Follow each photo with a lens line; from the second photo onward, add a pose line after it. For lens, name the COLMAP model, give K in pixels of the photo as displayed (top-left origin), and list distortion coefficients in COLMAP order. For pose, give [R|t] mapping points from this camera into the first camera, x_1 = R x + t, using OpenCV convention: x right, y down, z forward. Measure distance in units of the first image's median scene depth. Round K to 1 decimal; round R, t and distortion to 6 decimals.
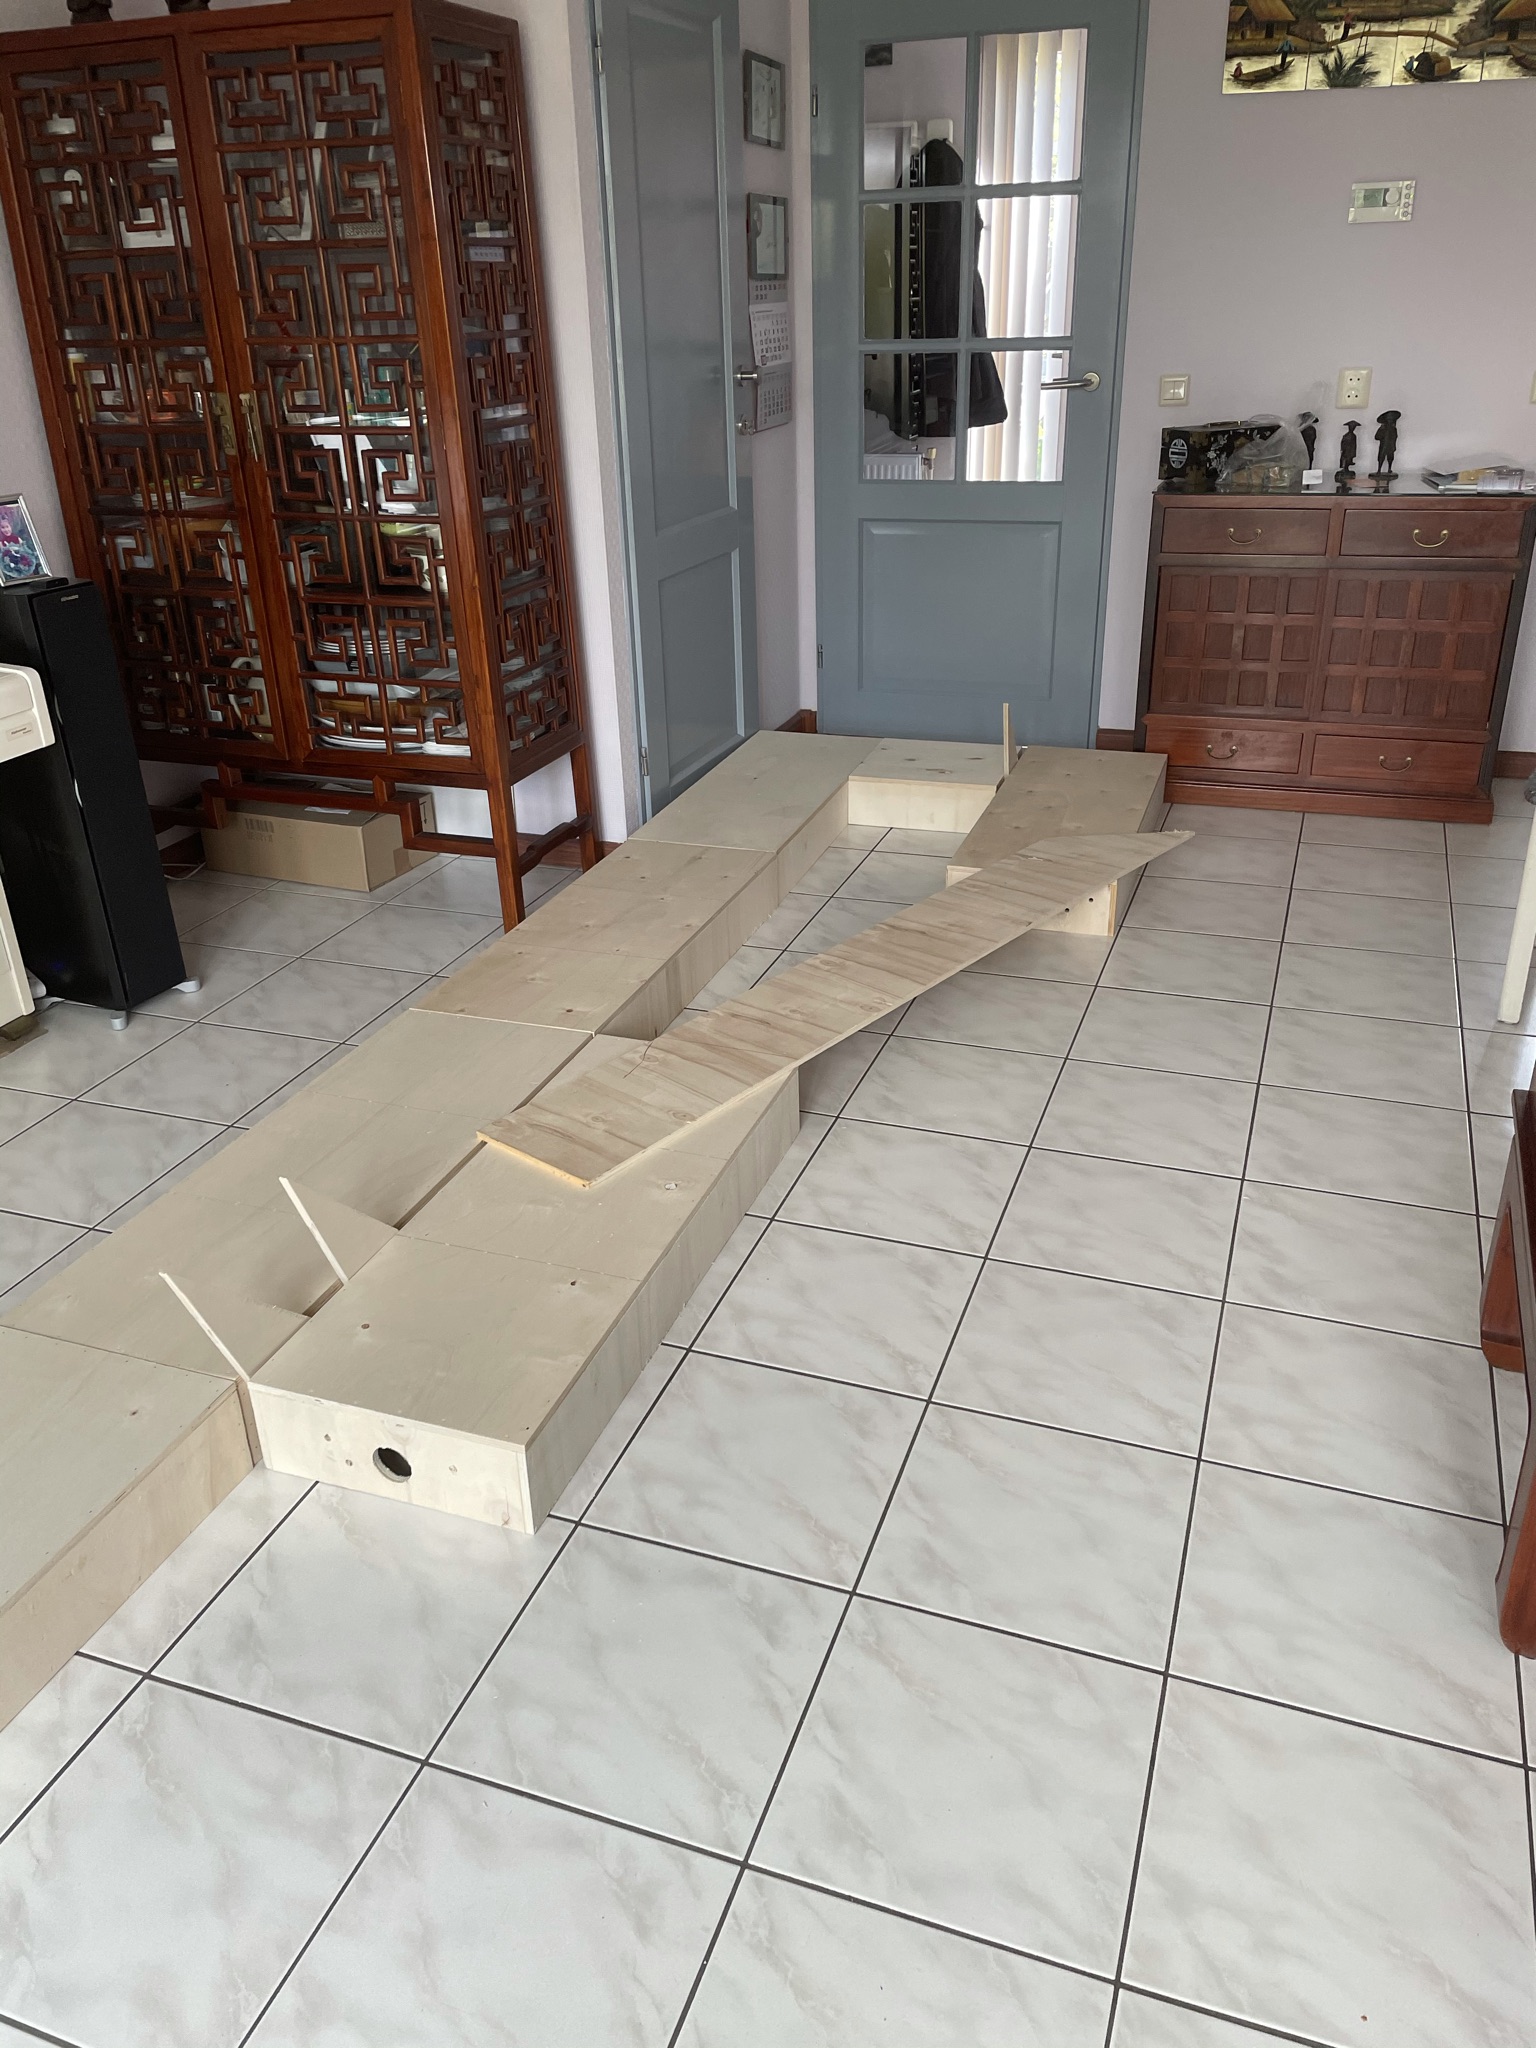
lens RADIAL K [[1522.9, 0, 764.2], [0, 1522.9, 1011.6], [0, 0, 1]] dist [0.065657, -0.089716]
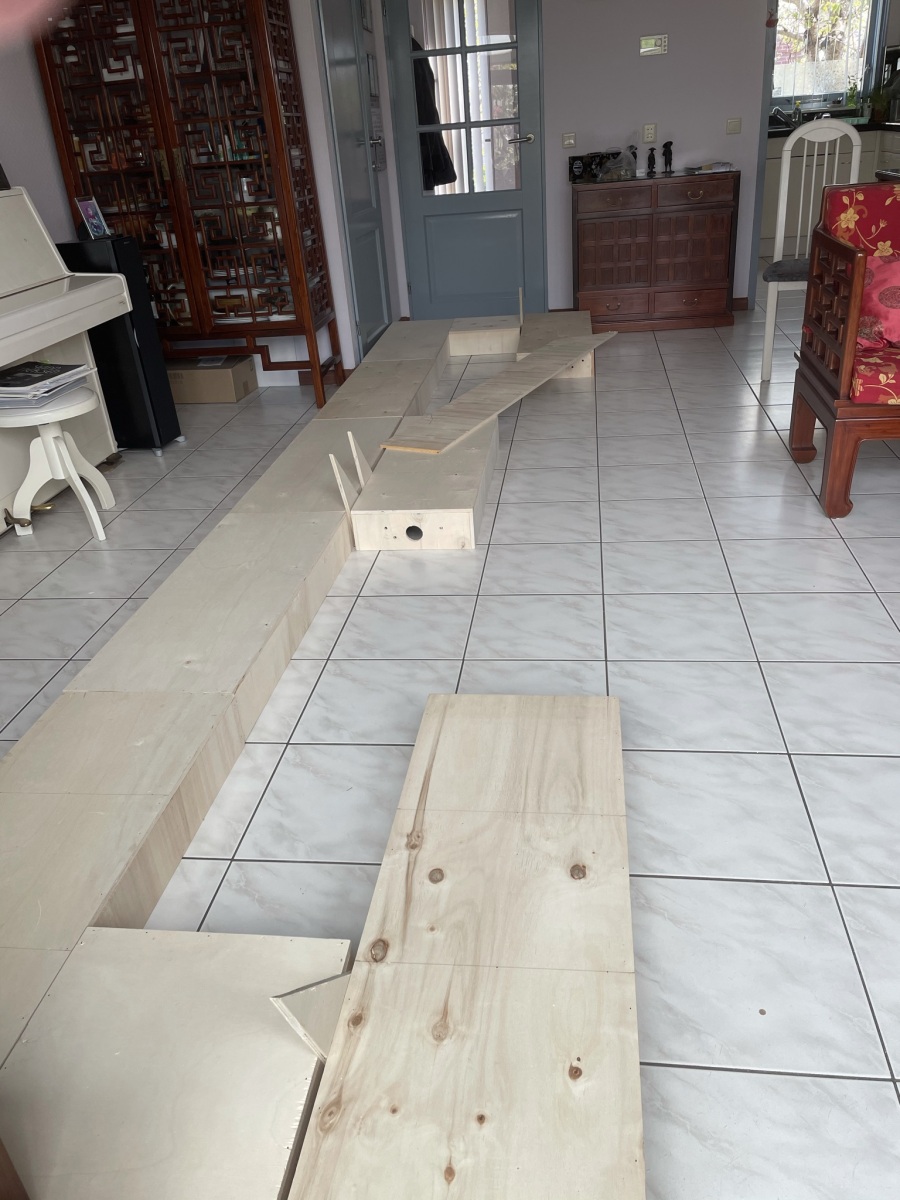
lens RADIAL K [[892.4, 0, 445.3], [0, 892.4, 595.9], [0, 0, 1]] dist [0.065657, -0.089716]
pose [[0.975403, -0.139484, 0.170685, -0.226693], [0.135597, 0.990171, 0.034280, 0.174533], [-0.173789, -0.010293, 0.984729, -0.234182]]
